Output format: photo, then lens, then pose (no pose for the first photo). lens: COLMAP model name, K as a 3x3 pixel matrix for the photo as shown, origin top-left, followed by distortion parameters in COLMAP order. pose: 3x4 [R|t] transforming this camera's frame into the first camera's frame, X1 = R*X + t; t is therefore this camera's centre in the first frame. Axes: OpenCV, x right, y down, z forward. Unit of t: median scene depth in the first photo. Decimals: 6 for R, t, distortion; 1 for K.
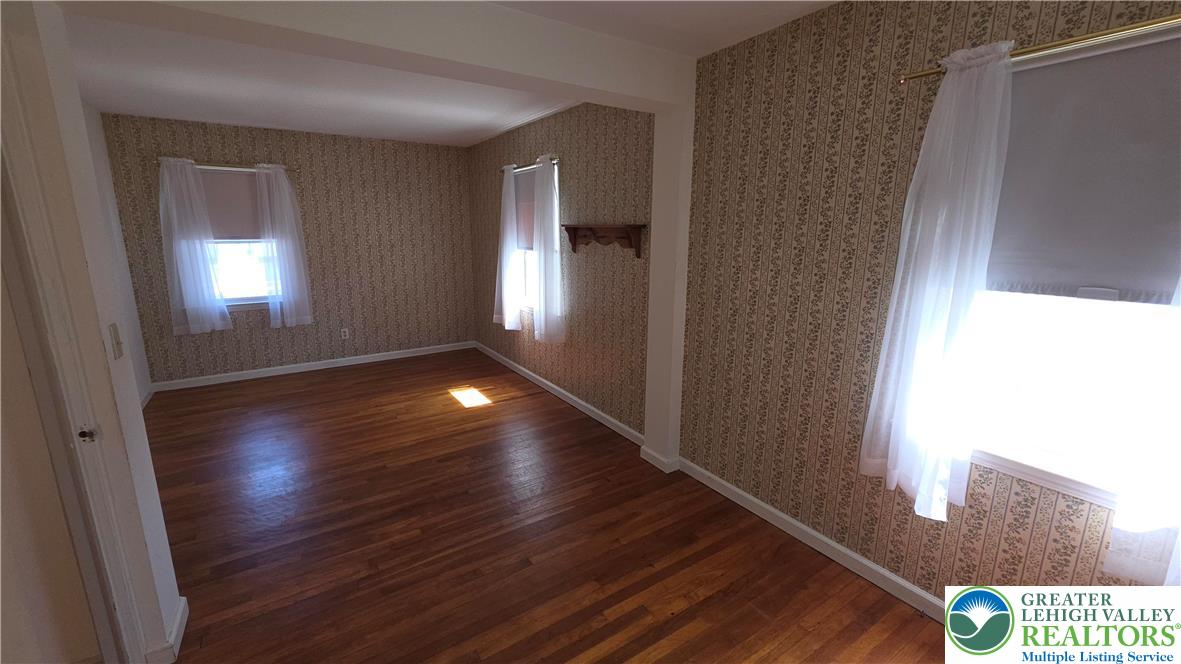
lens RADIAL K [[472.8, 0, 586.4], [0, 472.8, 326.3], [0, 0, 1]] dist [-0.001682, 0.000496]
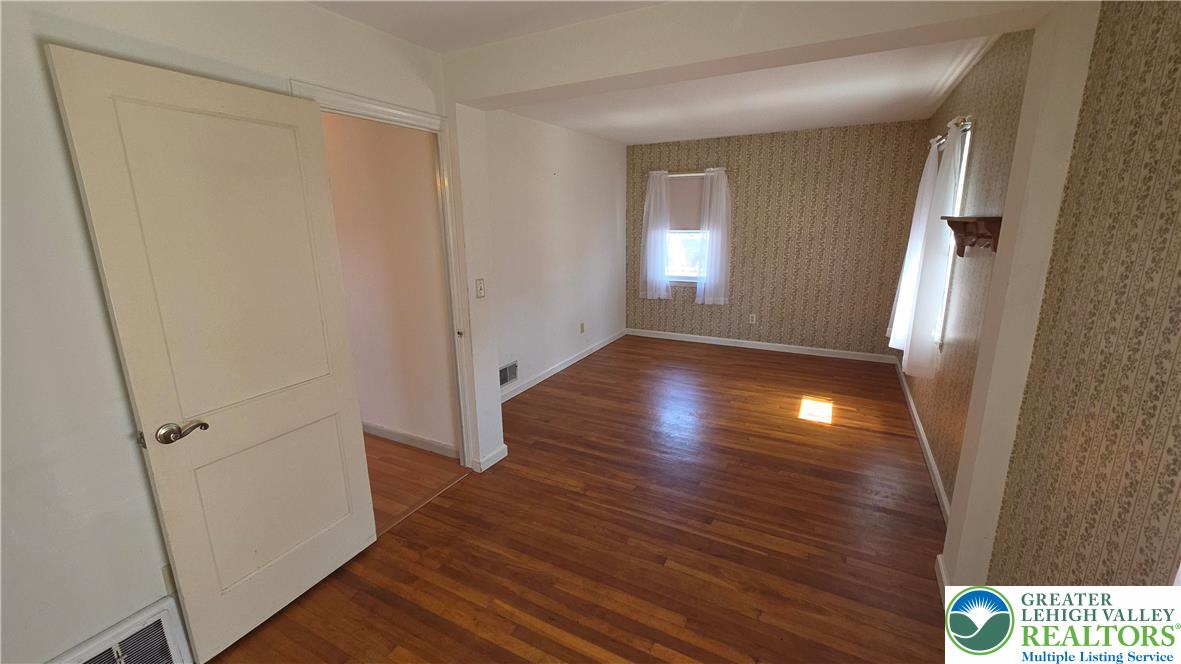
lens RADIAL K [[472.8, 0, 586.4], [0, 472.8, 326.3], [0, 0, 1]] dist [-0.001682, 0.000496]
pose [[0.478970, 0.186191, -0.857858, 0.282157], [-0.167459, 0.978681, 0.118917, -0.038890], [0.861711, 0.086698, 0.499938, 0.159409]]
